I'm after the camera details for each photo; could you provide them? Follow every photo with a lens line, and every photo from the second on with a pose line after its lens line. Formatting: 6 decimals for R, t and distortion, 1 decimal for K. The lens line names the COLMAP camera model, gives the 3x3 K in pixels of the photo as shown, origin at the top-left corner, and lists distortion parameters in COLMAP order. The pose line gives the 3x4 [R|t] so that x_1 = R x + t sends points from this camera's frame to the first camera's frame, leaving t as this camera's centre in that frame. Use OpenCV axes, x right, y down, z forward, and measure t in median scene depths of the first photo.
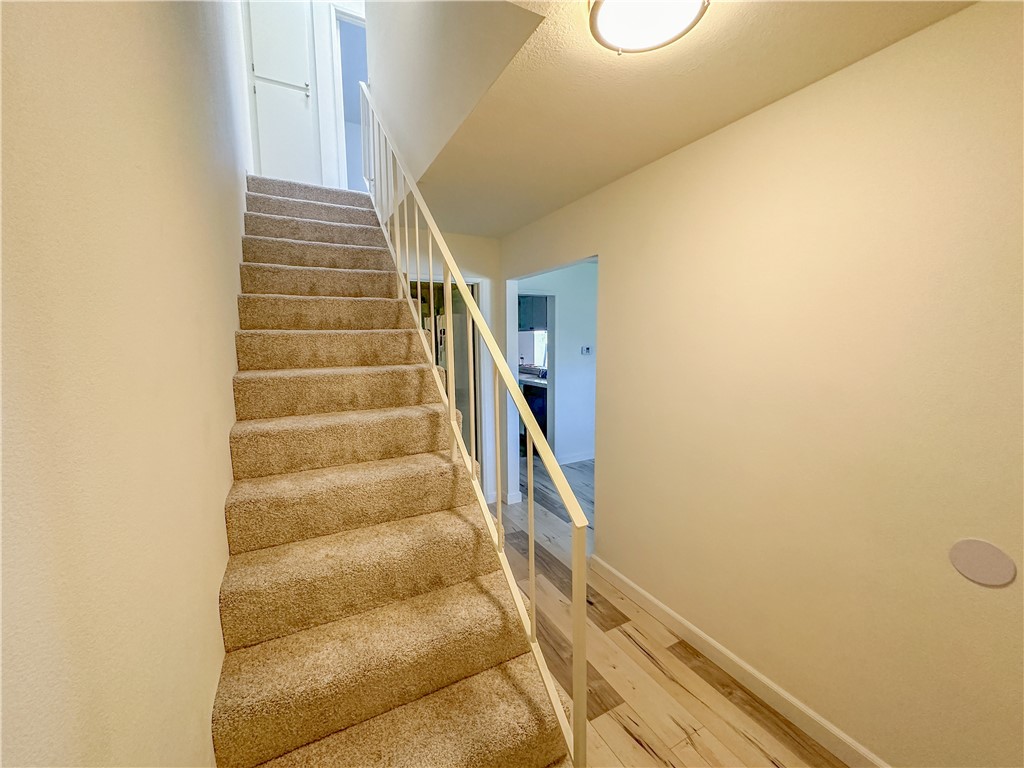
lens RADIAL K [[407.7, 0, 511.8], [0, 407.7, 386.8], [0, 0, 1]] dist [-0.009555, 0.000084]
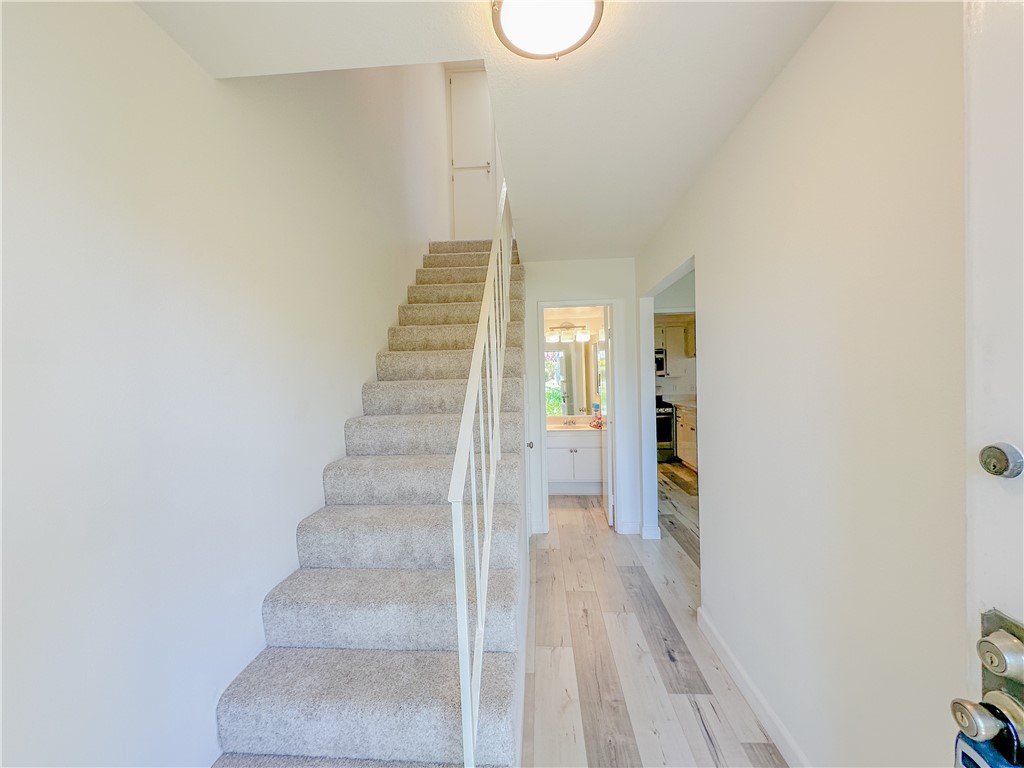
lens RADIAL K [[407.7, 0, 511.7], [0, 407.7, 384.4], [0, 0, 1]] dist [-0.009555, 0.000084]
pose [[0.853455, -0.000824, -0.521165, 0.382171], [-0.047944, 0.995634, -0.080087, 0.053709], [0.518956, 0.093337, 0.849690, 0.065854]]
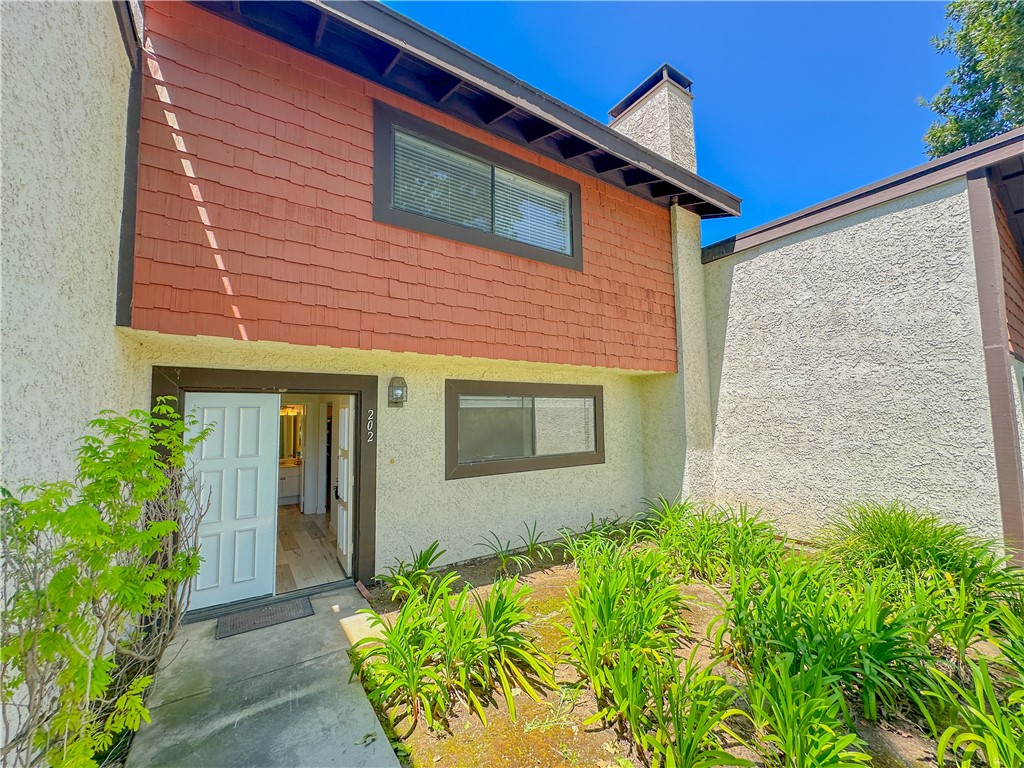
lens RADIAL K [[407.7, 0, 512.3], [0, 407.7, 384.3], [0, 0, 1]] dist [-0.009555, 0.000084]
pose [[0.994966, 0.007590, 0.099929, 1.178395], [0.011693, 0.981525, -0.190979, 0.089106], [-0.099532, 0.191186, 0.976494, -1.743808]]
